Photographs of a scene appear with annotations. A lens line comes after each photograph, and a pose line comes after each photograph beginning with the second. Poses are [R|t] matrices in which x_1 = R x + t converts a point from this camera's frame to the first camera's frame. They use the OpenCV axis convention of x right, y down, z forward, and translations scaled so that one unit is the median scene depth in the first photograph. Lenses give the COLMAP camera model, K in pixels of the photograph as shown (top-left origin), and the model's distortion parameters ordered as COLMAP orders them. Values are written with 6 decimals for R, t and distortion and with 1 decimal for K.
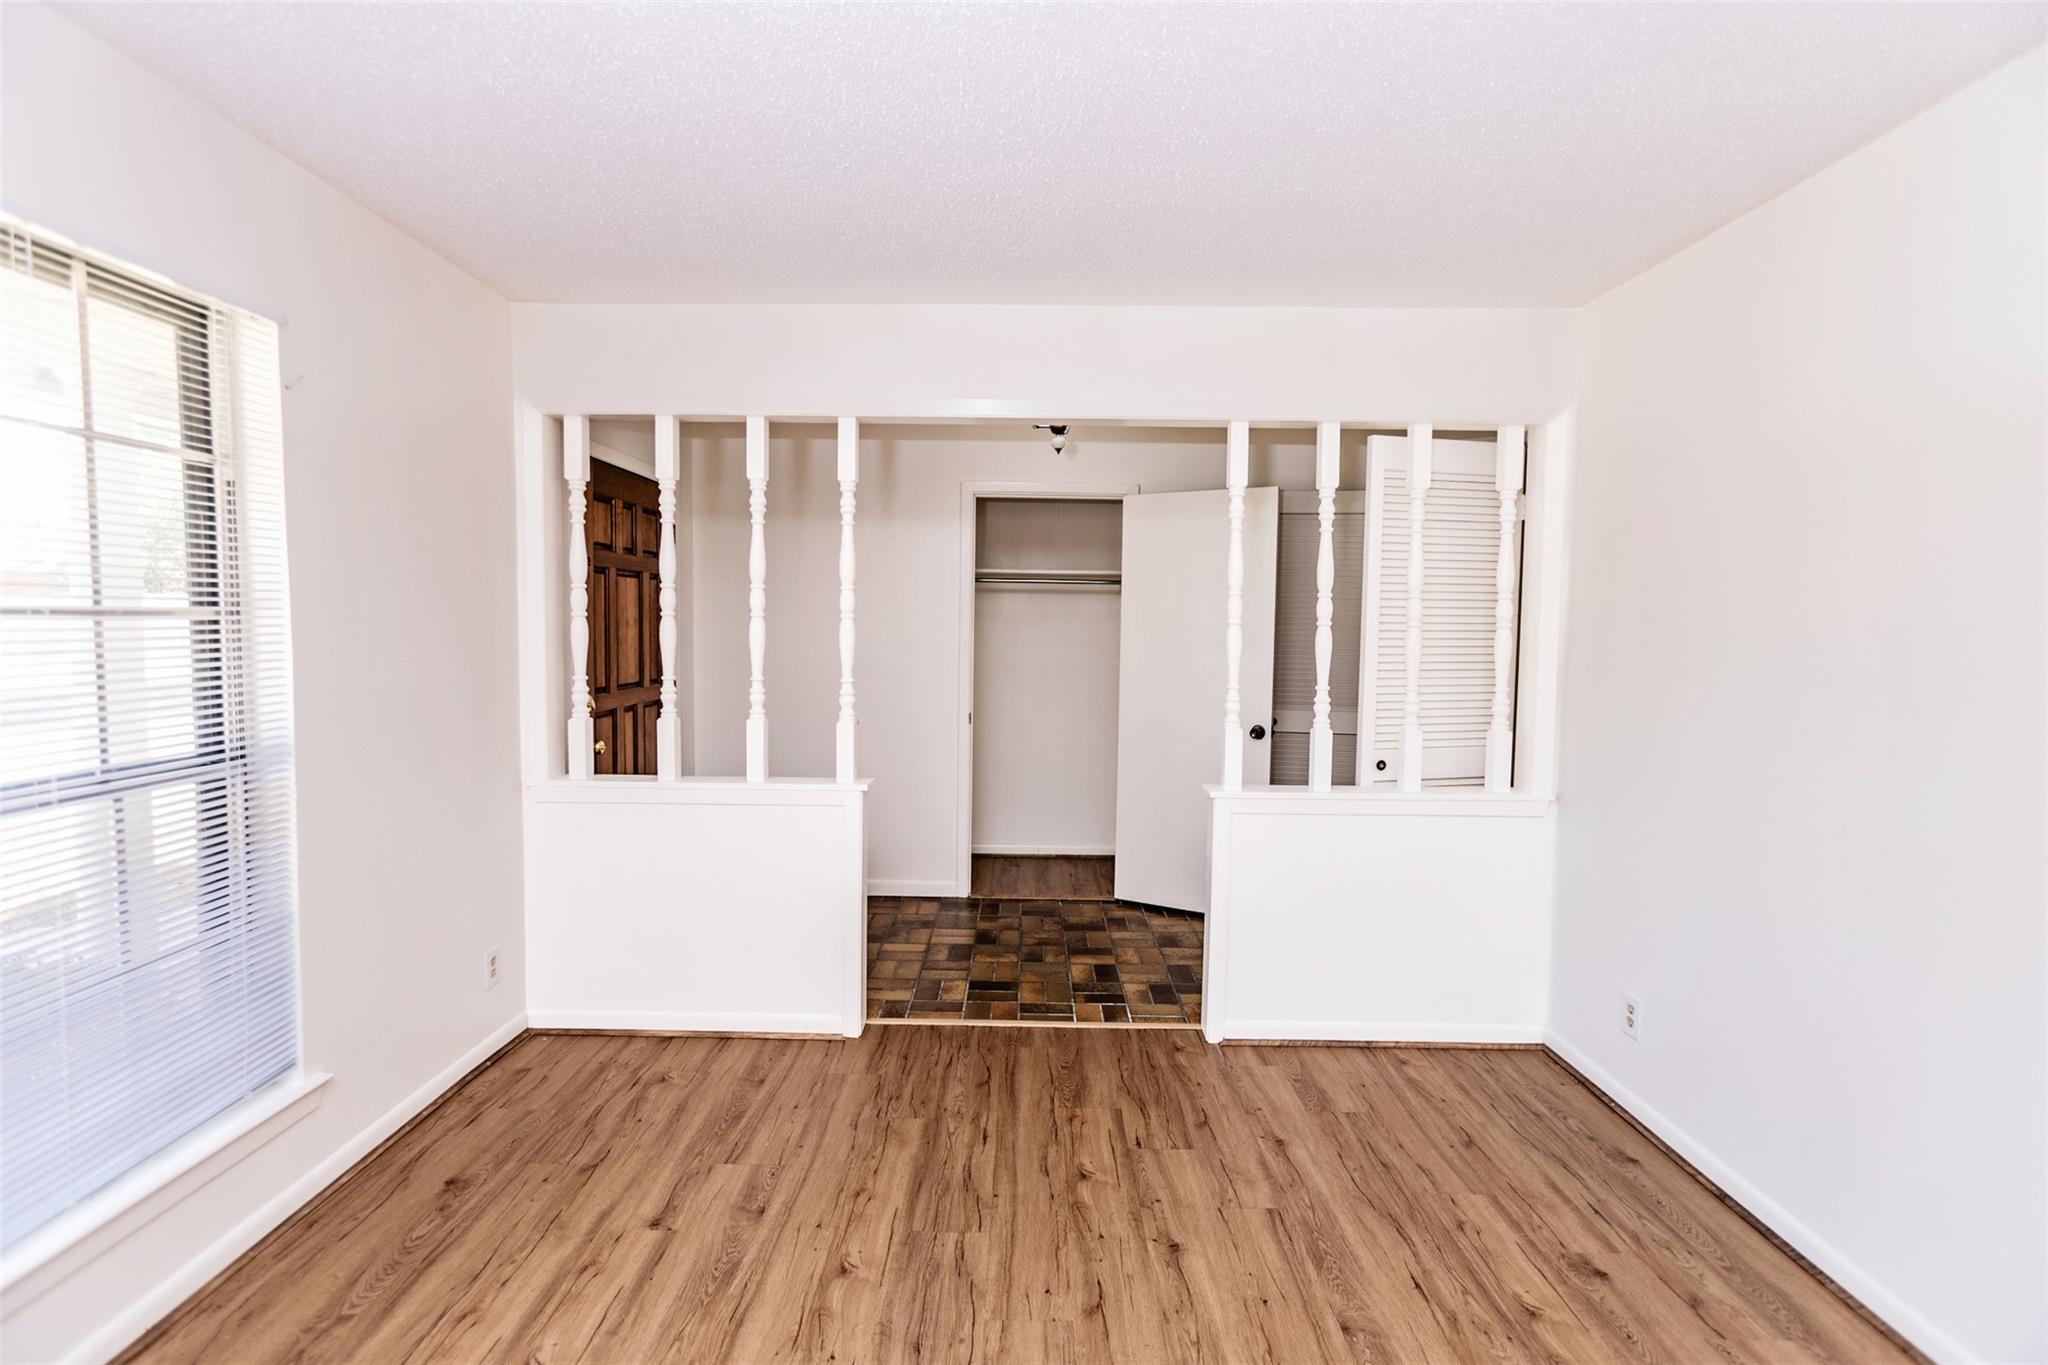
lens RADIAL K [[913.0, 0, 1030.0], [0, 913.0, 678.0], [0, 0, 1]] dist [-0.004797, 0.002893]
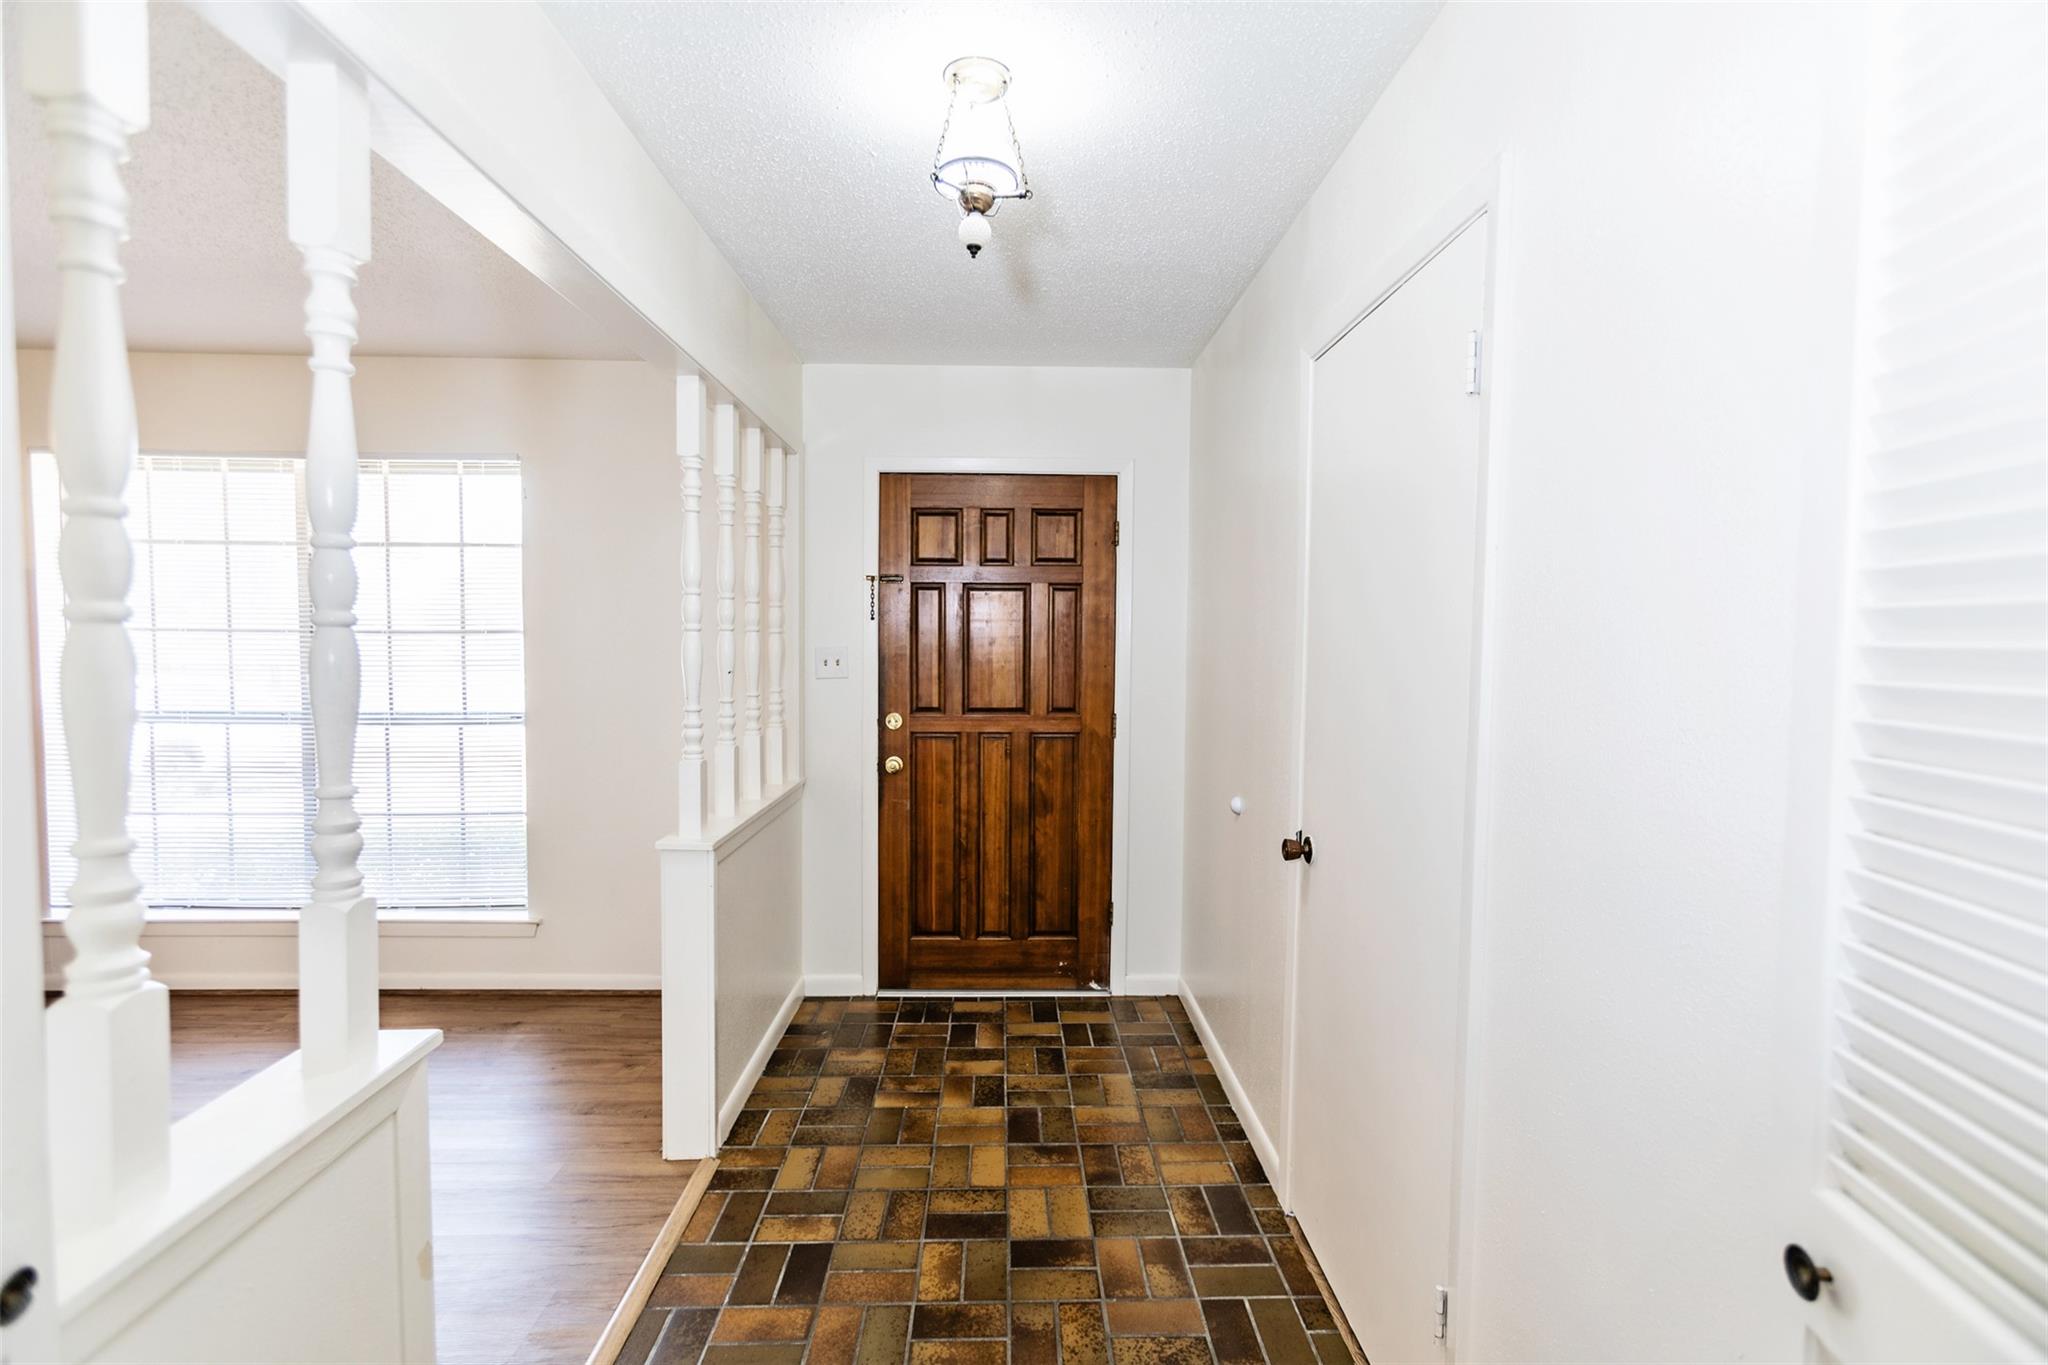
lens RADIAL K [[913.0, 0, 1032.5], [0, 913.0, 680.6], [0, 0, 1]] dist [-0.004797, 0.002893]
pose [[0.034228, 0.037555, -0.998708, 0.571582], [-0.068775, 0.997013, 0.035134, -0.067166], [0.997045, 0.067484, 0.036708, 1.207512]]
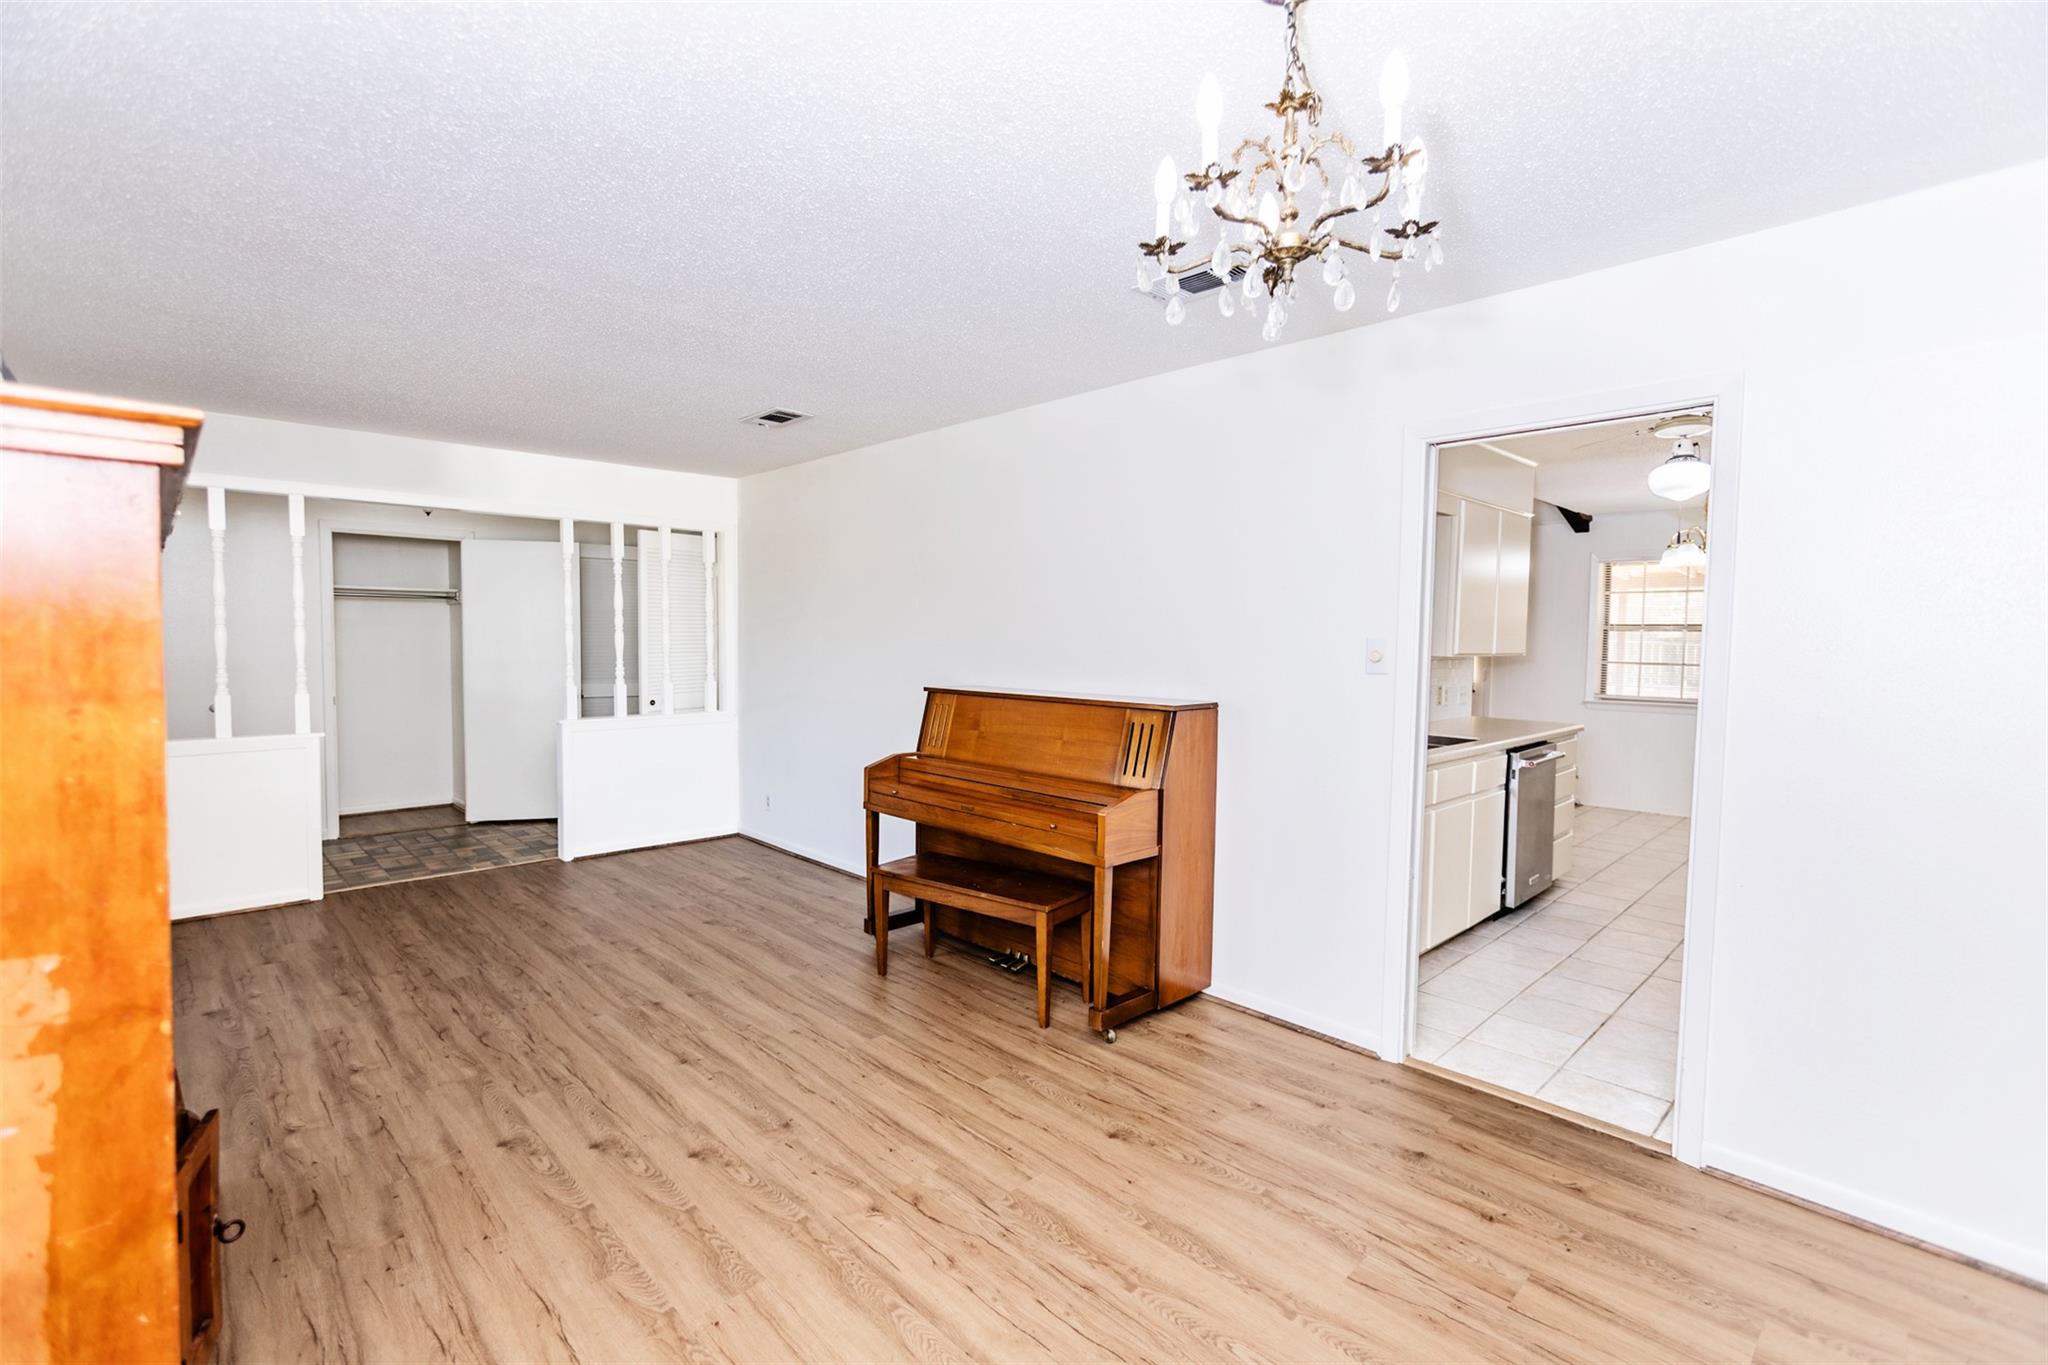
lens RADIAL K [[913.0, 0, 1017.3], [0, 913.0, 694.0], [0, 0, 1]] dist [-0.004797, 0.002893]
pose [[0.724233, -0.050671, 0.687691, -0.369831], [0.037186, 0.998715, 0.034427, 0.038877], [-0.688552, 0.000639, 0.725187, -0.898074]]
